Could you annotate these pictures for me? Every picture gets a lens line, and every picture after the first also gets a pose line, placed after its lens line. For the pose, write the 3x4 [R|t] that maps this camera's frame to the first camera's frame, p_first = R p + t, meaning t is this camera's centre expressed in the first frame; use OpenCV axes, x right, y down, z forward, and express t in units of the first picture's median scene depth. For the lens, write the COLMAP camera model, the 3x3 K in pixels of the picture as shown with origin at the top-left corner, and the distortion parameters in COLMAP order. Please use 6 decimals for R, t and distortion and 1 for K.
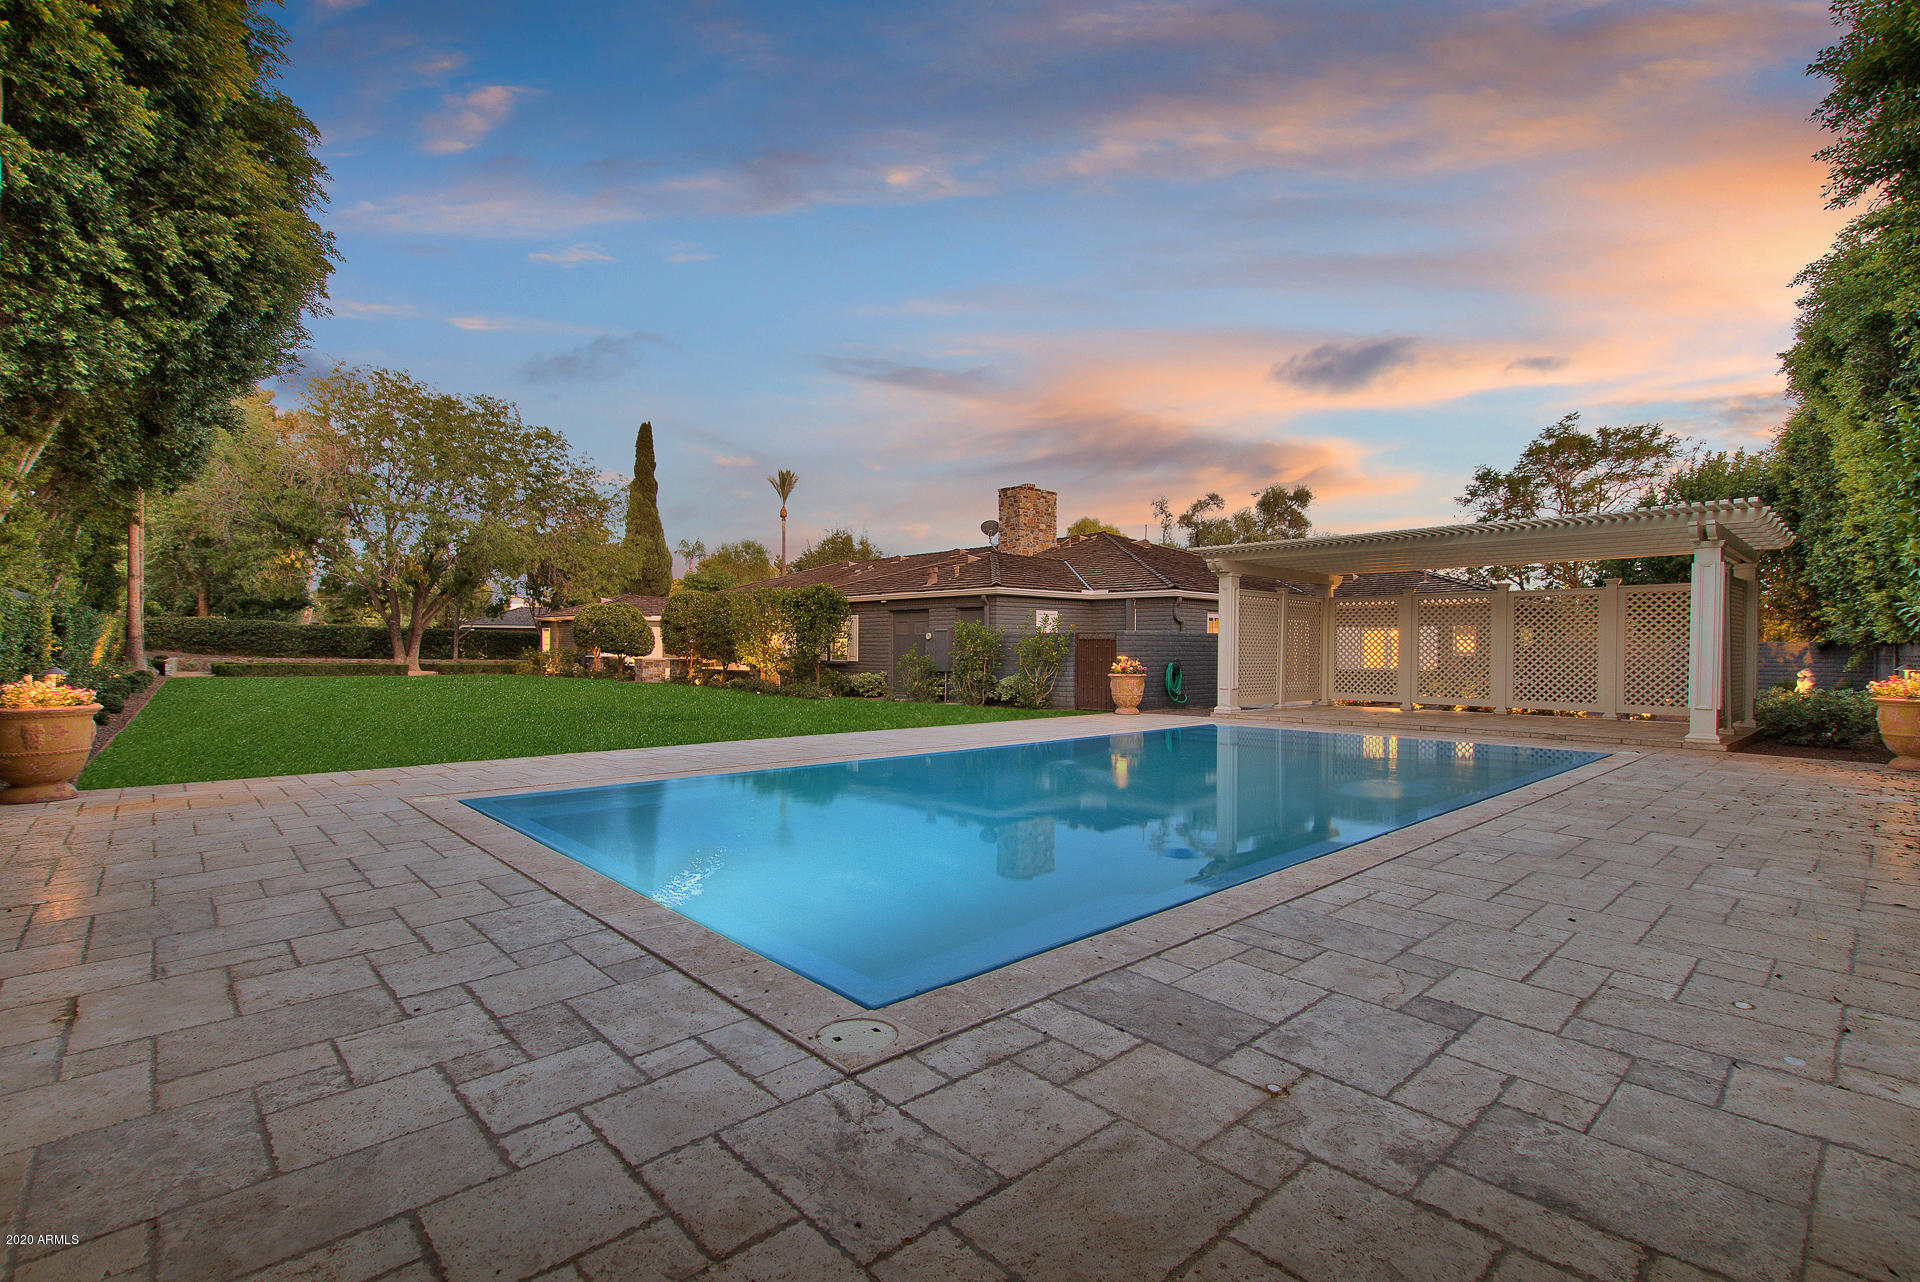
lens RADIAL K [[900.6, 0, 952.8], [0, 900.6, 653.0], [0, 0, 1]] dist [-0.026550, 0.006527]
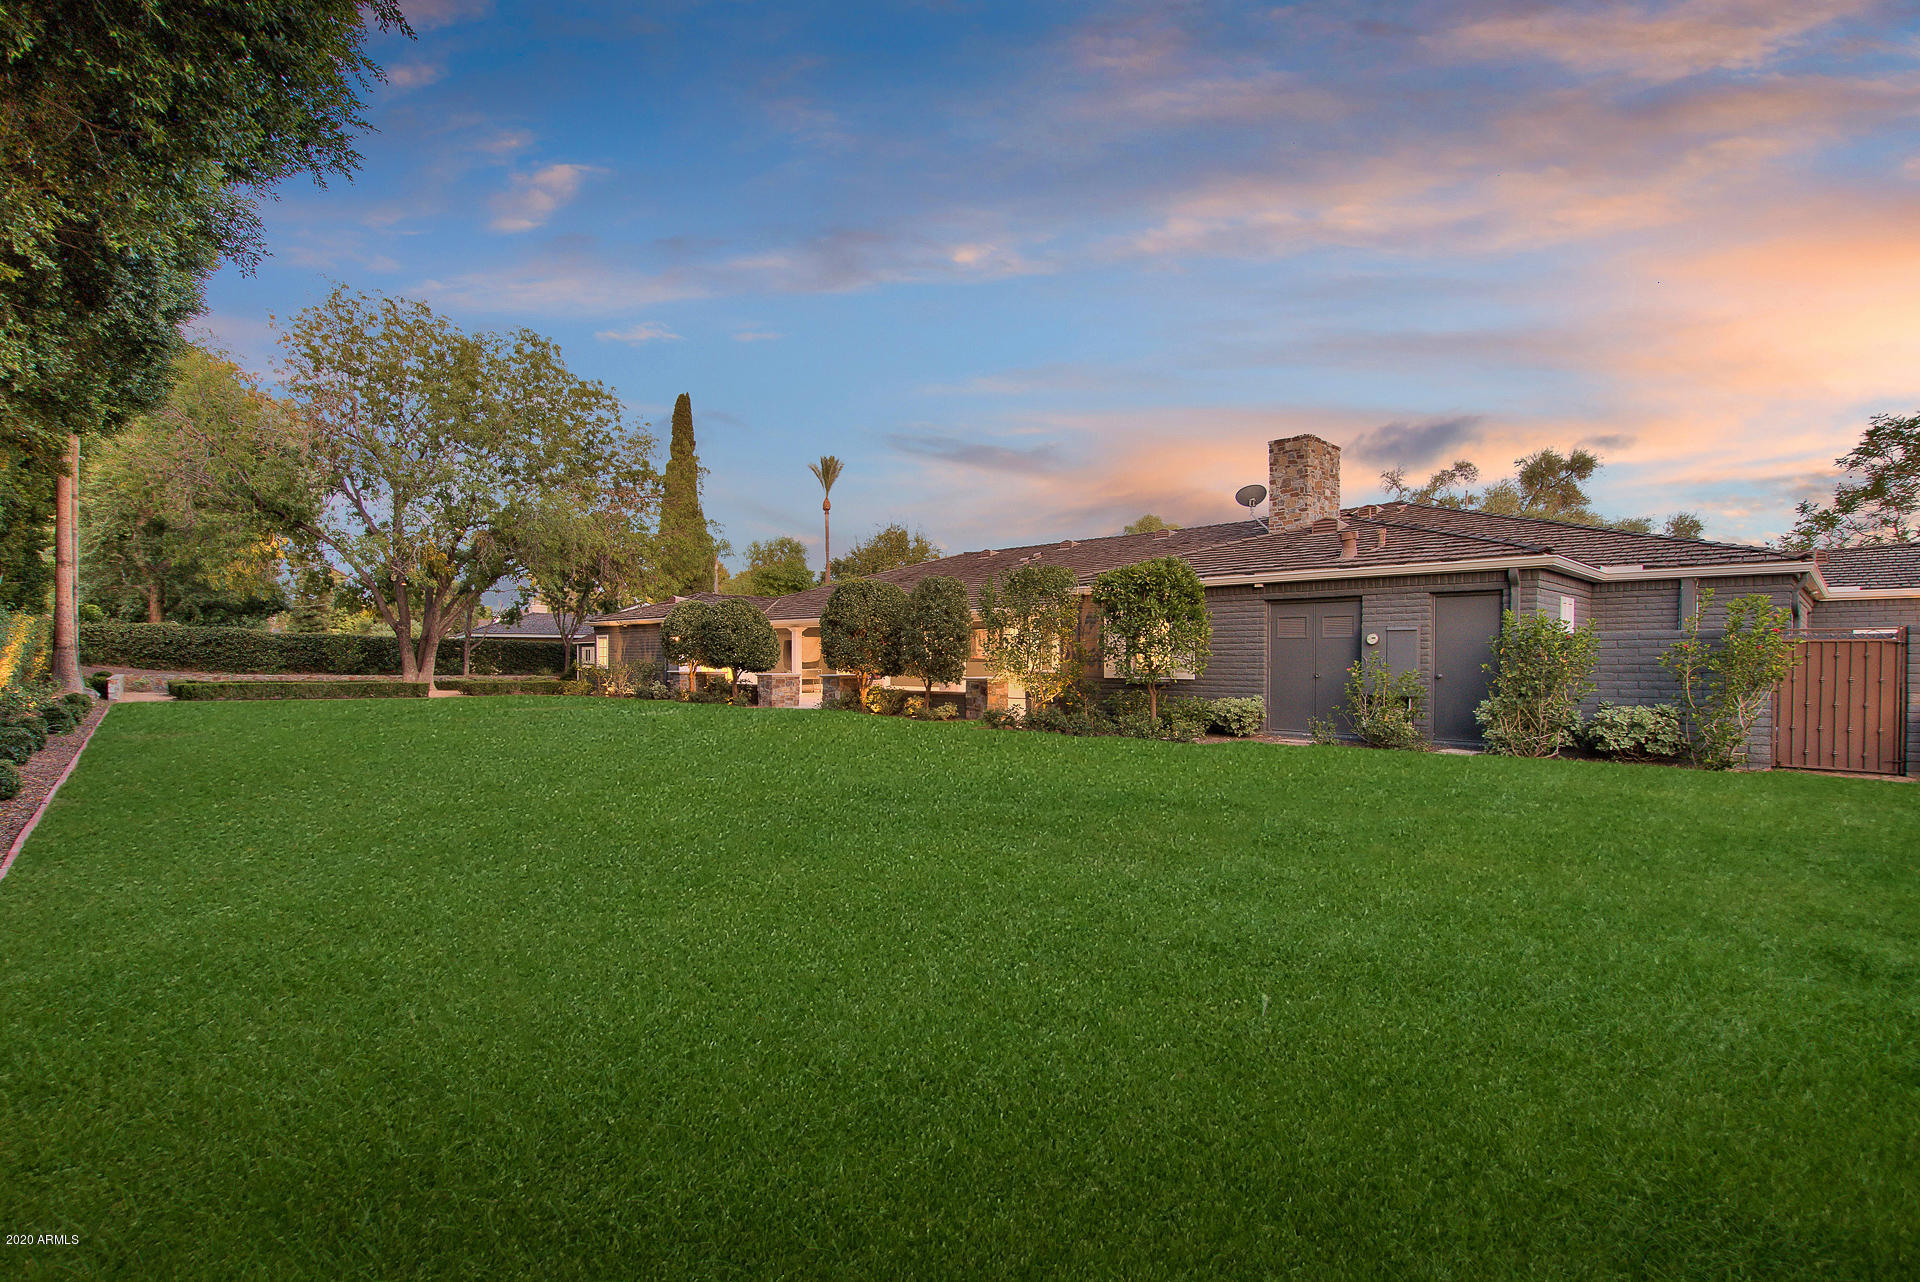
lens RADIAL K [[949.0, 0, 958.1], [0, 949.0, 664.7], [0, 0, 1]] dist [-0.028355, 0.007295]
pose [[0.999913, -0.002858, 0.012899, -0.153825], [0.002870, 0.999995, -0.000892, -0.000664], [-0.012896, 0.000929, 0.999916, 0.172743]]
